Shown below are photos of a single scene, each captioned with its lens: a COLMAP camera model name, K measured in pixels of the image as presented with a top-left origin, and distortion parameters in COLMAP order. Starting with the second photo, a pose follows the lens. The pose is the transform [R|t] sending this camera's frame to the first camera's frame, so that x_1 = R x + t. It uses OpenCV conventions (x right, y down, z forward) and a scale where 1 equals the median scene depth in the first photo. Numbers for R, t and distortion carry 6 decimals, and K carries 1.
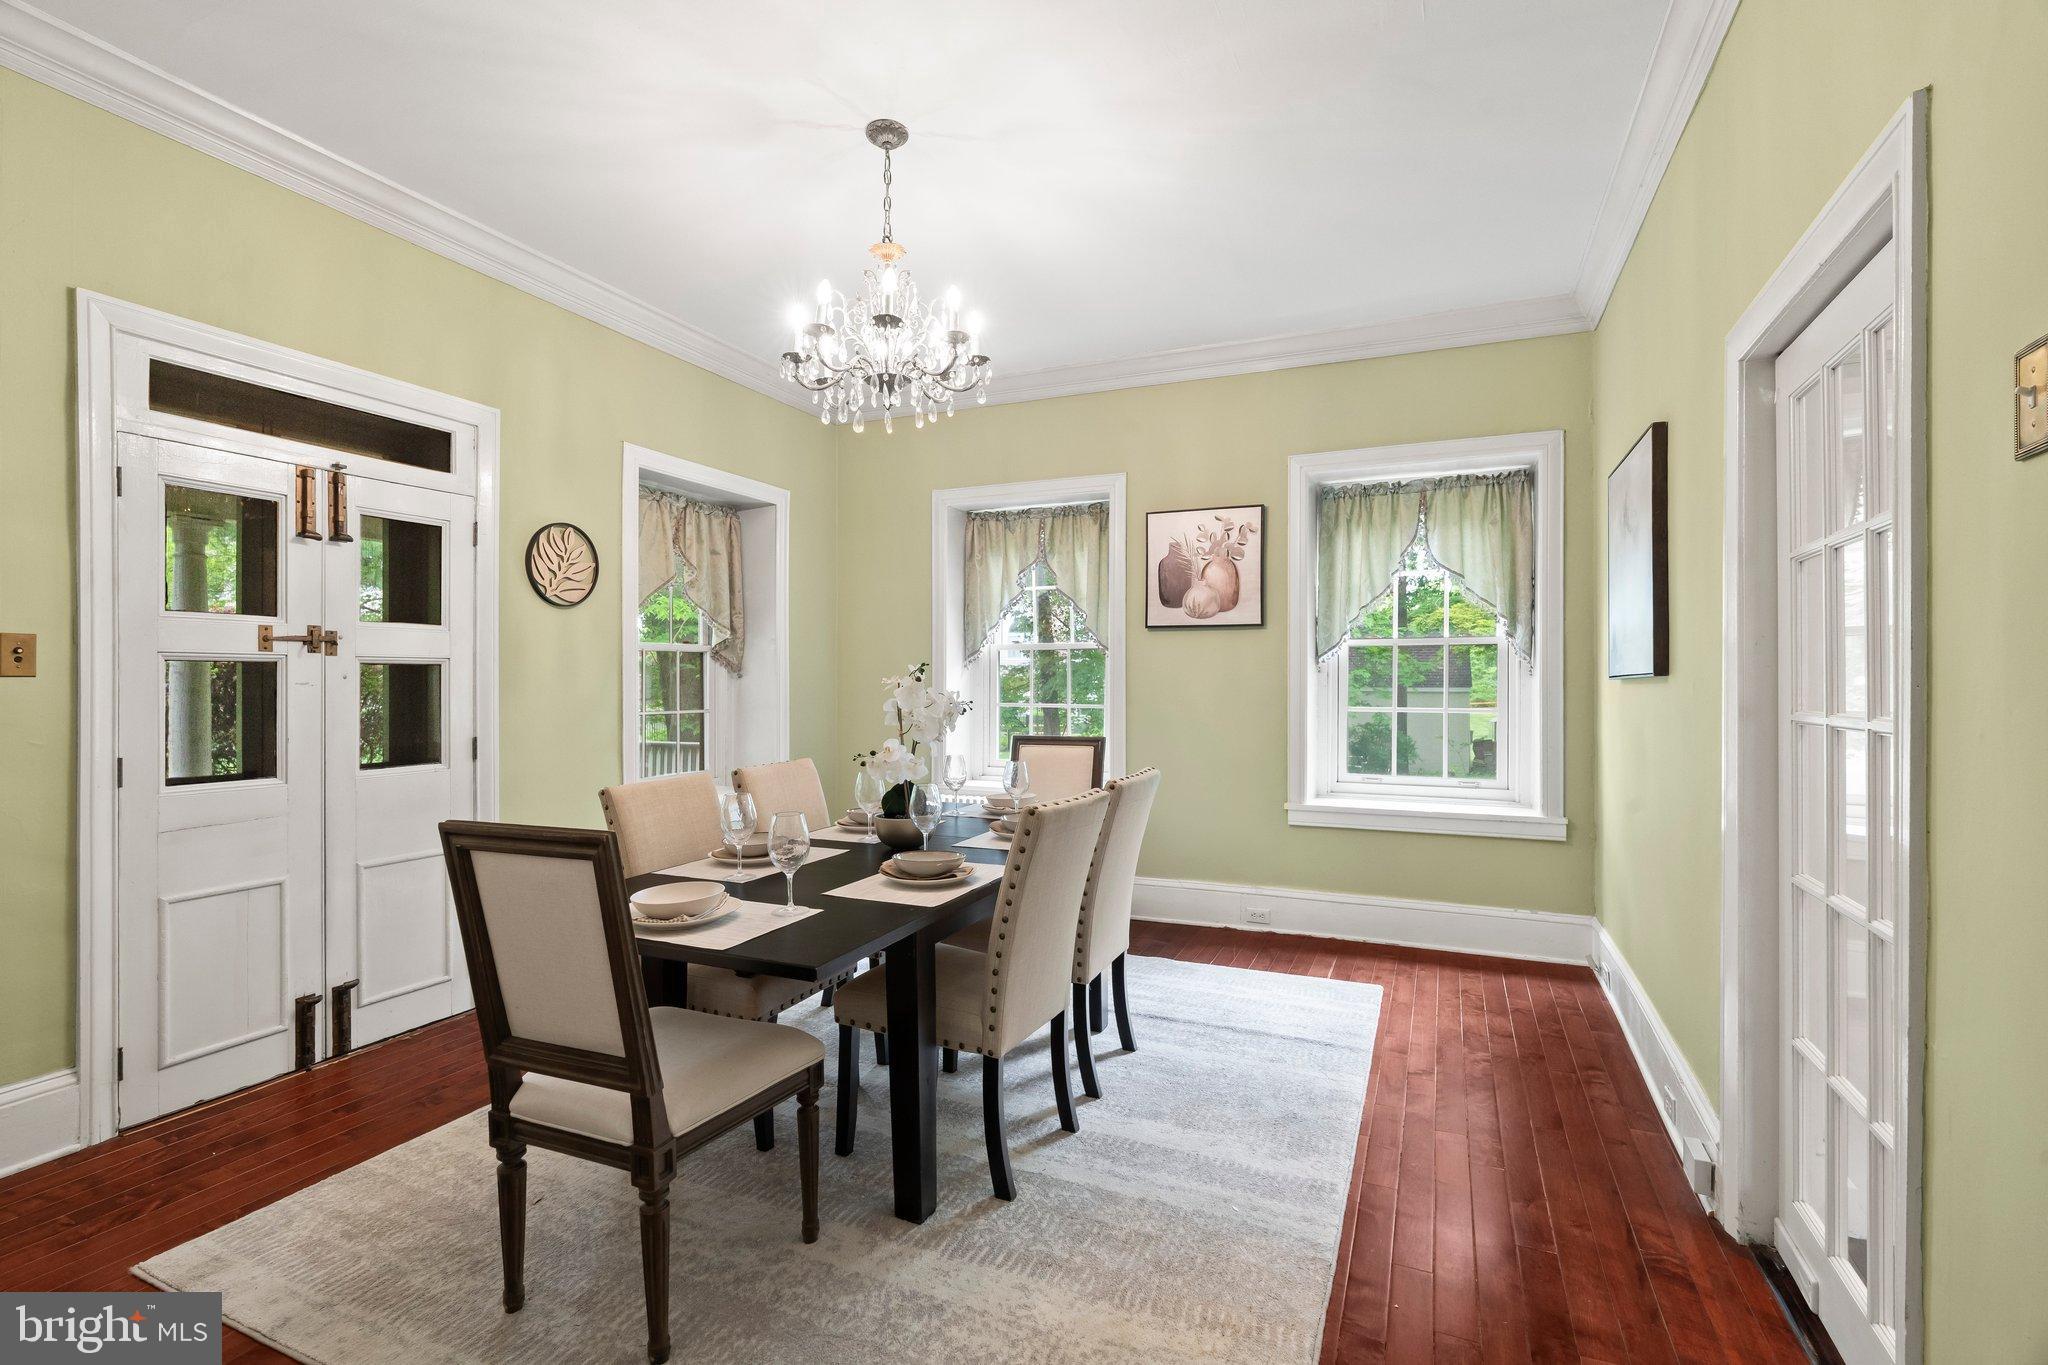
lens RADIAL K [[971.9, 0, 1024.0], [0, 971.9, 682.5], [0, 0, 1]] dist [0.000266, 0.000055]
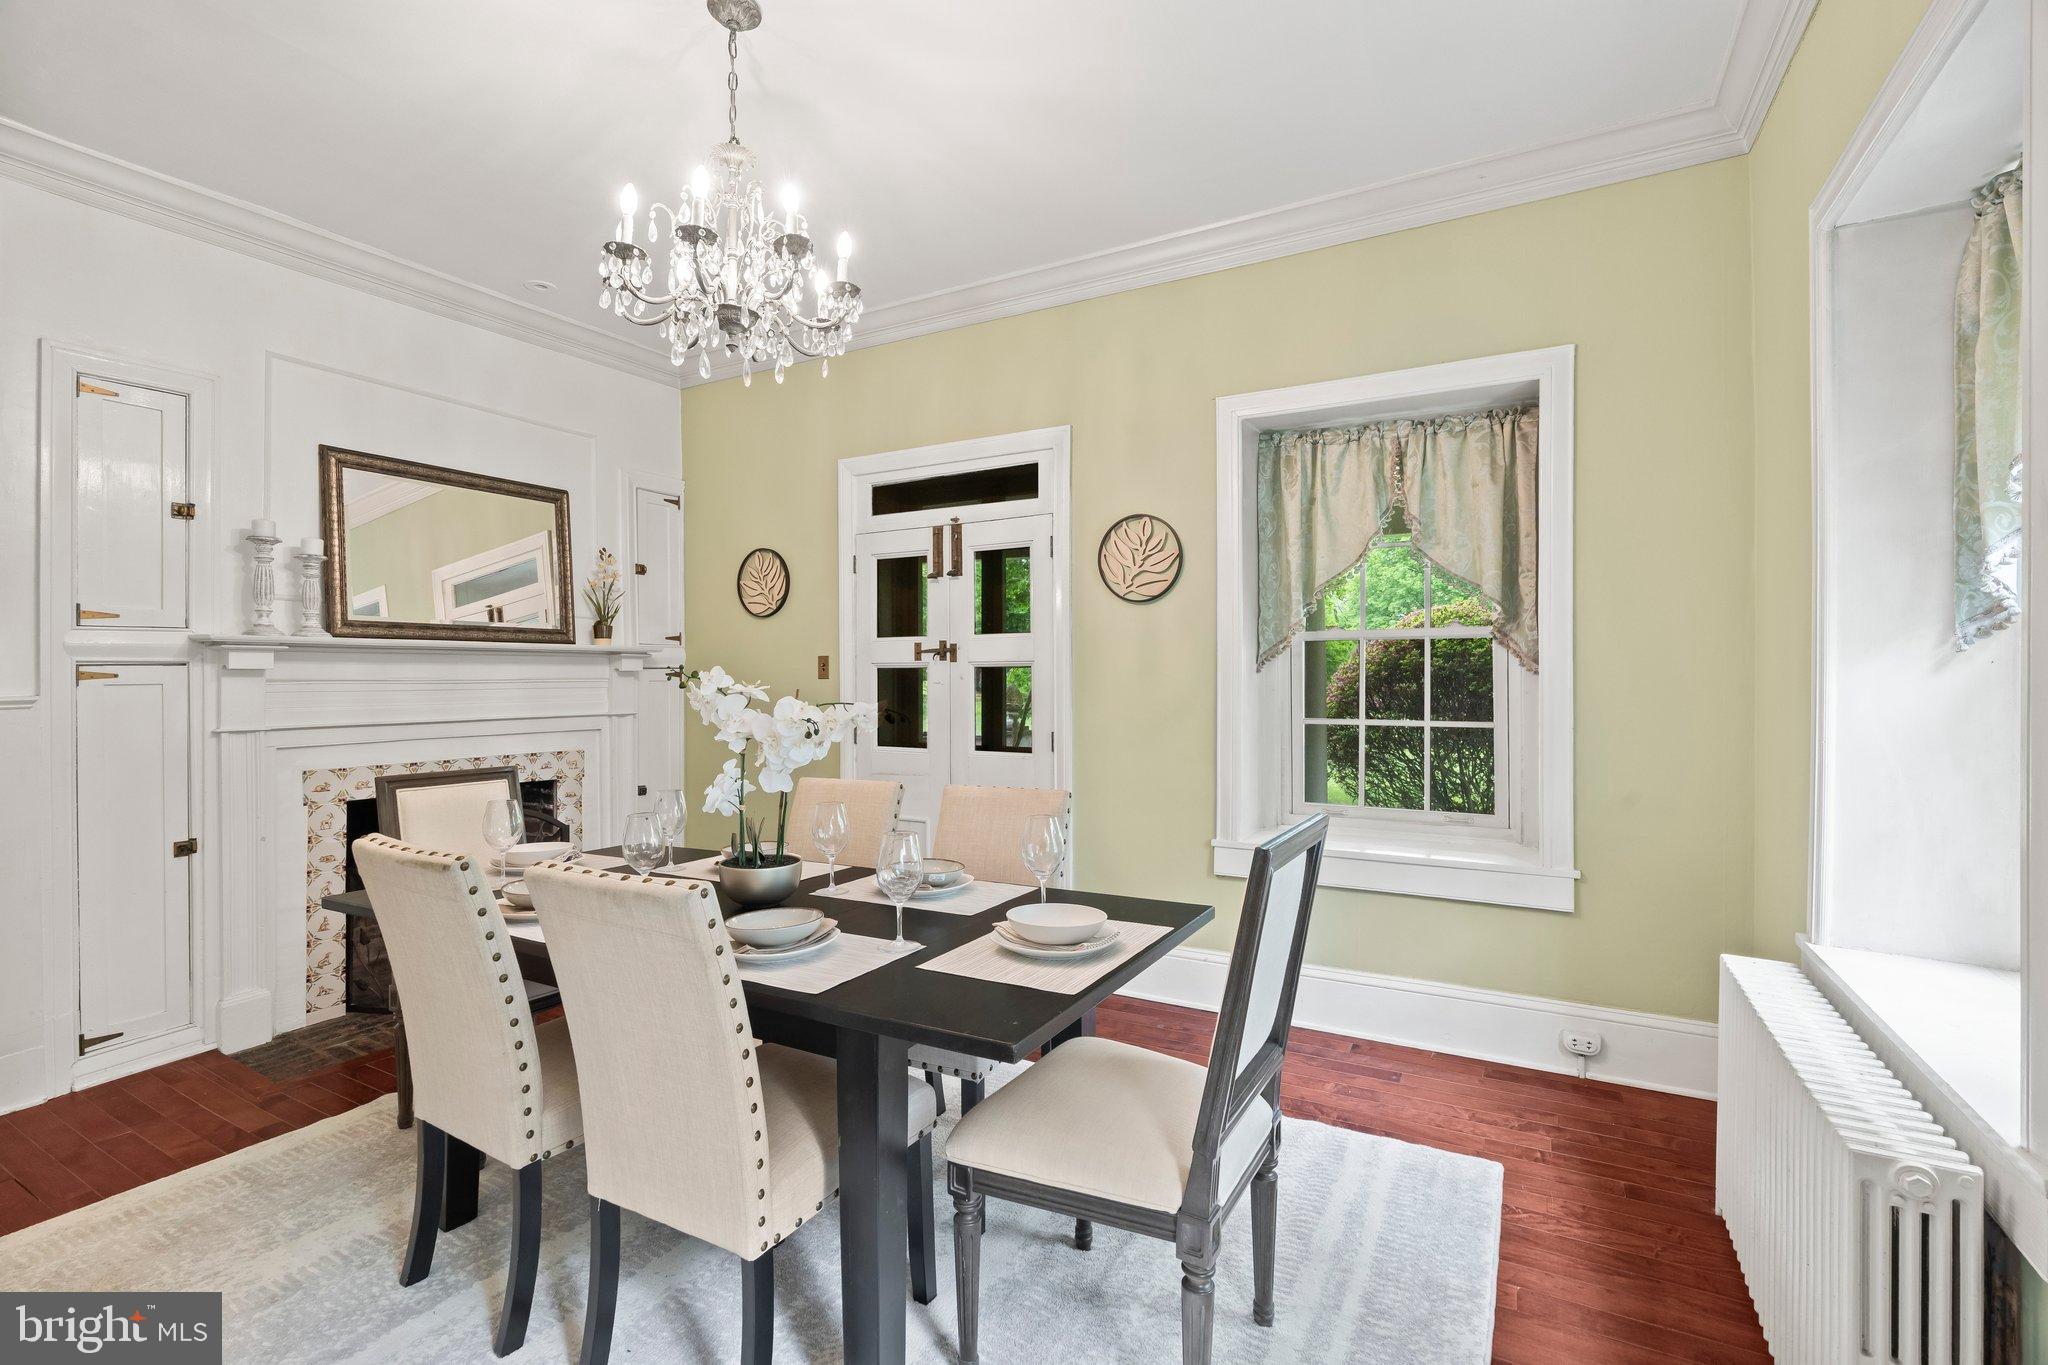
lens RADIAL K [[934.9, 0, 1018.1], [0, 934.9, 667.5], [0, 0, 1]] dist [-0.002304, -0.000285]
pose [[-0.104203, -0.009568, -0.994510, 0.553987], [0.003207, 0.999945, -0.009956, -0.007106], [0.994551, -0.004227, -0.104167, 1.216035]]
